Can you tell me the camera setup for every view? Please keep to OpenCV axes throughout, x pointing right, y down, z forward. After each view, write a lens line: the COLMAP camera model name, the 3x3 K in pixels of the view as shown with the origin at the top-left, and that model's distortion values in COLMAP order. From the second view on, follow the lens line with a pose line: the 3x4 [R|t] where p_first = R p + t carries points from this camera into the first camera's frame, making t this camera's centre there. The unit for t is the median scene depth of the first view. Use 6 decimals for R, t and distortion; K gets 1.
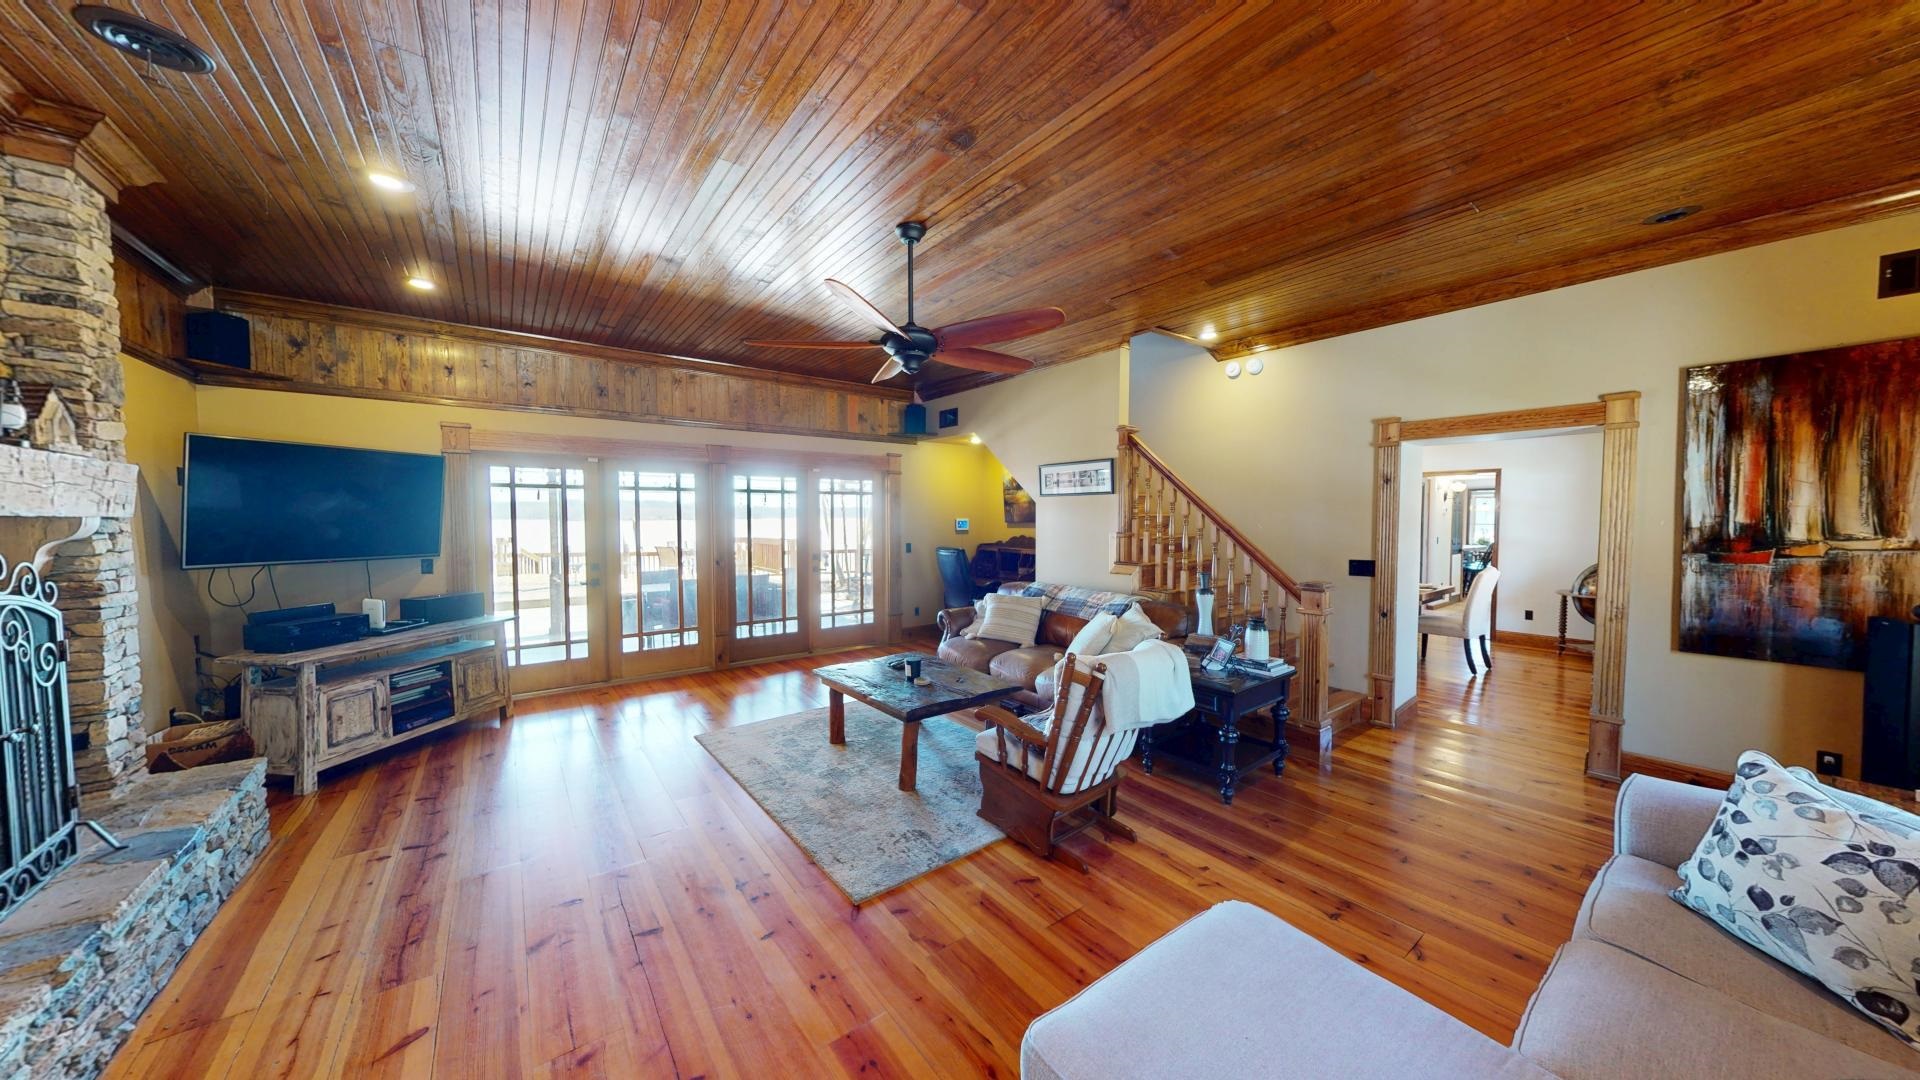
lens RADIAL K [[607.8, 0, 960.0], [0, 607.8, 540.0], [0, 0, 1]] dist [0.001889, 0.000031]
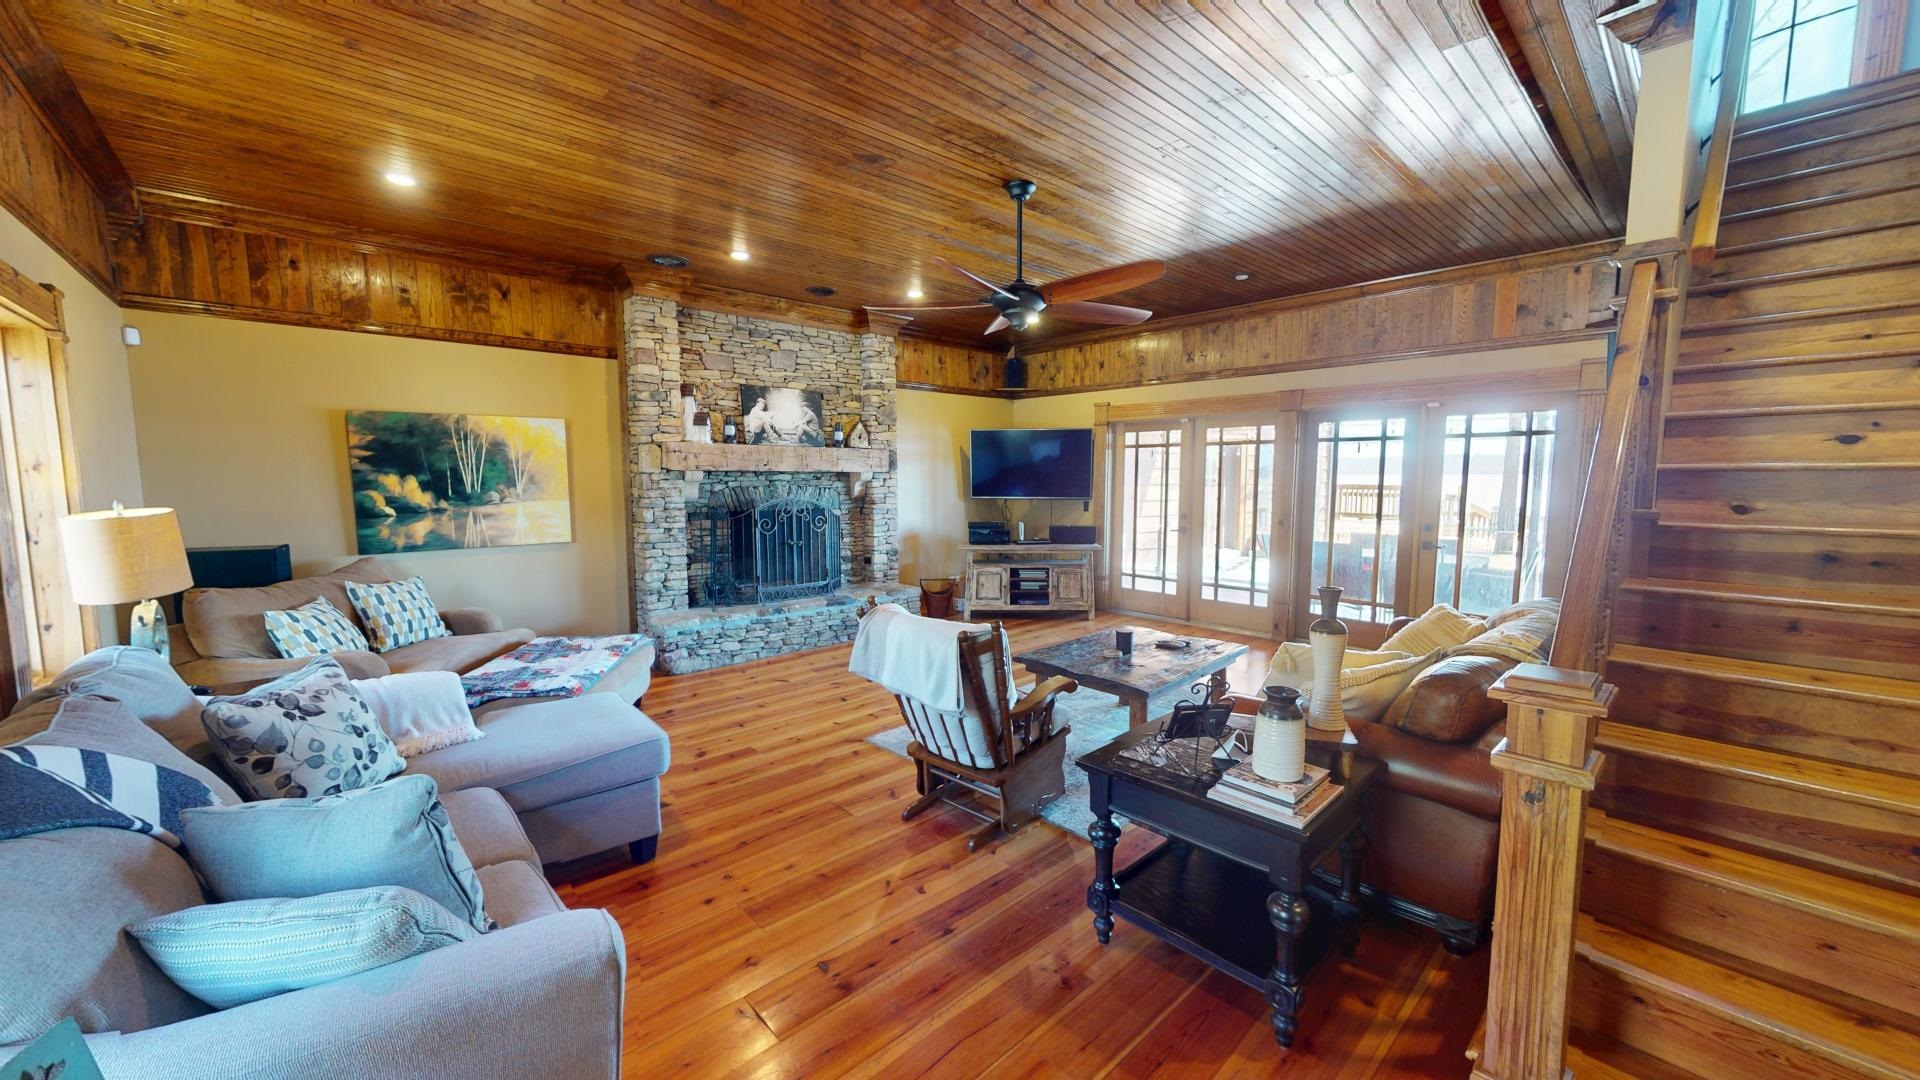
lens RADIAL K [[703.7, 0, 960.0], [0, 703.7, 540.0], [0, 0, 1]] dist [0.000330, -0.000116]
pose [[0.099558, 0.095388, -0.990449, 0.774138], [-0.036011, 0.995088, 0.092215, -0.020426], [0.994380, 0.026486, 0.102504, 0.549256]]
